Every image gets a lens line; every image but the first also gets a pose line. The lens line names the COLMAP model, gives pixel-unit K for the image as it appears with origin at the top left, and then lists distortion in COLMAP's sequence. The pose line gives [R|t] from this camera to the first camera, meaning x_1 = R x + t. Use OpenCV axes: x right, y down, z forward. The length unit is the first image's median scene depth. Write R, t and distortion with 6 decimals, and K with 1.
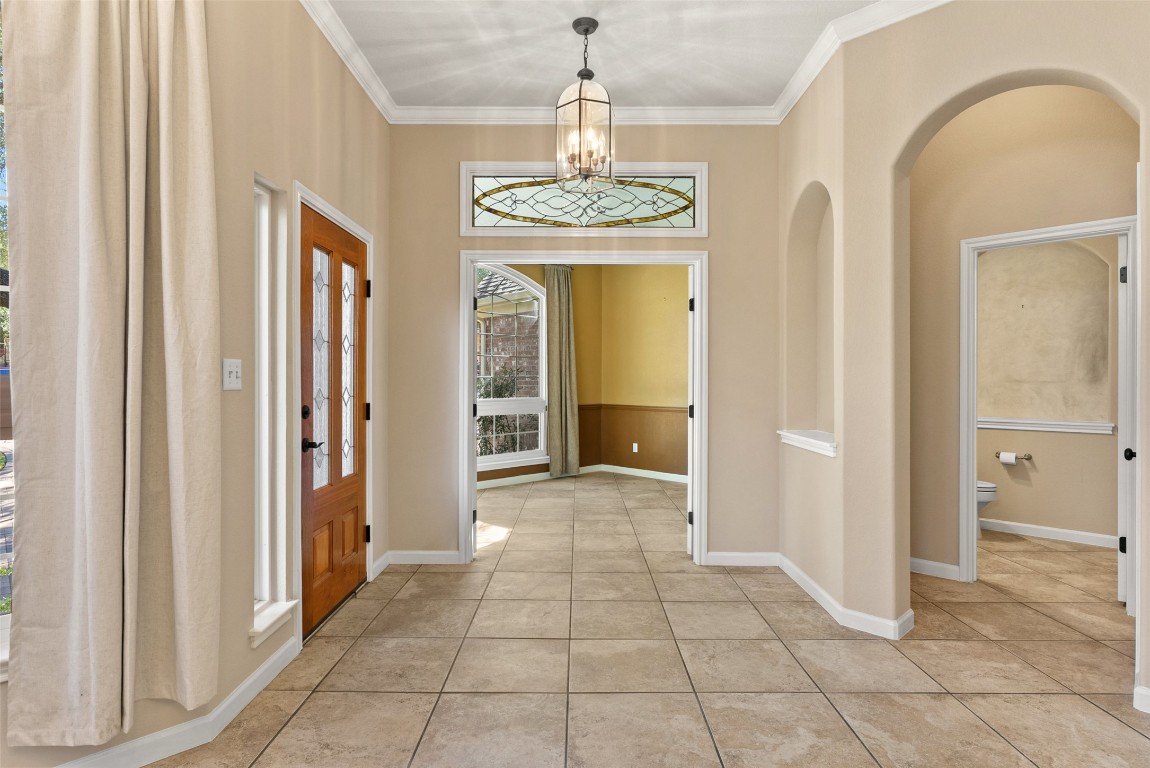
lens RADIAL K [[616.1, 0, 581.3], [0, 616.1, 381.5], [0, 0, 1]] dist [-0.000201, 0.000047]
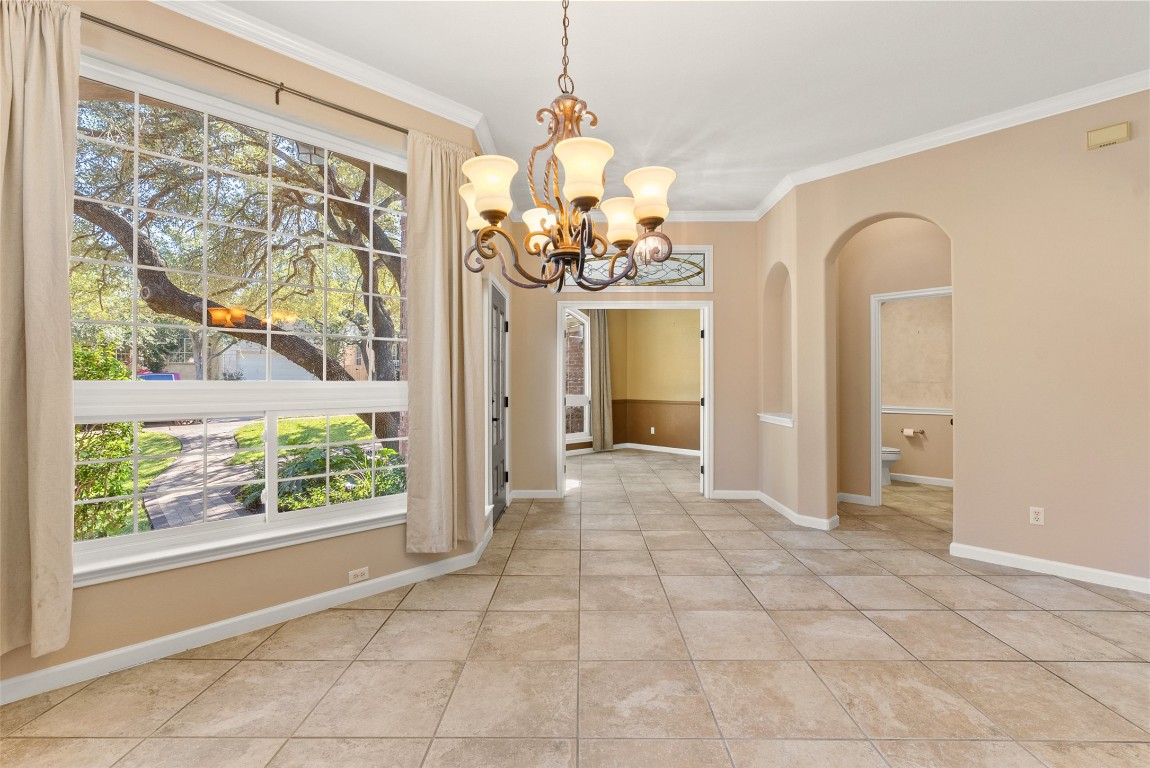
lens RADIAL K [[523.3, 0, 580.4], [0, 523.3, 379.9], [0, 0, 1]] dist [-0.004142, 0.000473]
pose [[0.999970, -0.003163, -0.007098, -0.128646], [0.003118, 0.999976, -0.006242, -0.000158], [0.007118, 0.006220, 0.999955, -0.351930]]
